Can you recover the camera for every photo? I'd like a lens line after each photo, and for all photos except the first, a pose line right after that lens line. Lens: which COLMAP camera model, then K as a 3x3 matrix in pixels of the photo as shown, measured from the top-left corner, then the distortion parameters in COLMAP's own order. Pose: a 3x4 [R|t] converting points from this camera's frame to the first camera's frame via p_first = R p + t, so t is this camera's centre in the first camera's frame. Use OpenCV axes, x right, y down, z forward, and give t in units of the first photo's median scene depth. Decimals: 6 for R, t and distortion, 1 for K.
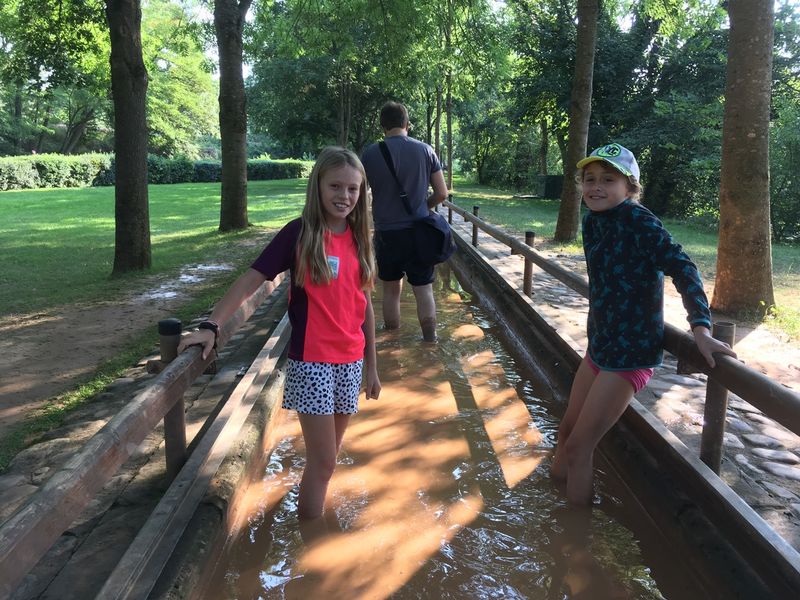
lens RADIAL K [[673.2, 0, 399.2], [0, 673.2, 302.6], [0, 0, 1]] dist [-0.002255, -0.006116]
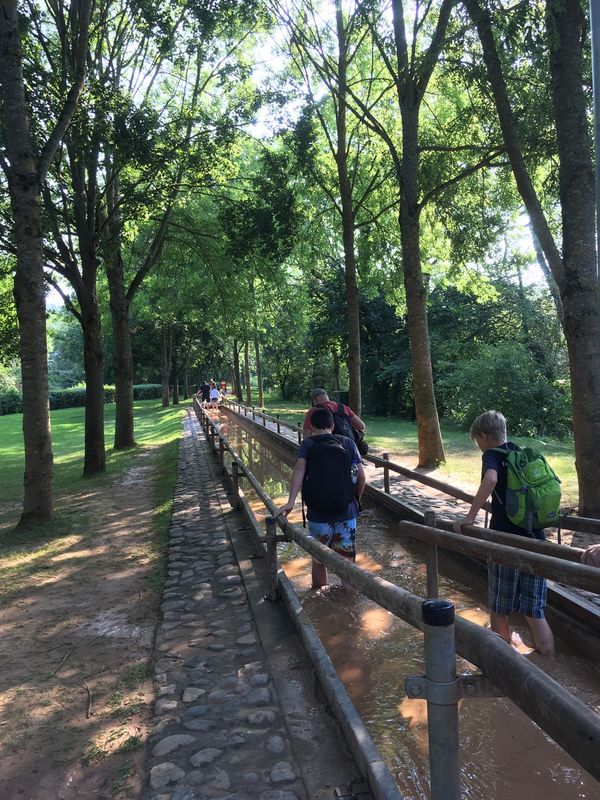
lens RADIAL K [[673.2, 0, 299.1], [0, 673.2, 399.1], [0, 0, 1]] dist [-0.002255, -0.006116]
pose [[0.987661, -0.053544, 0.147167, -0.036079], [0.078078, 0.982969, -0.166359, 0.022325], [-0.135753, 0.175797, 0.975021, -0.182950]]
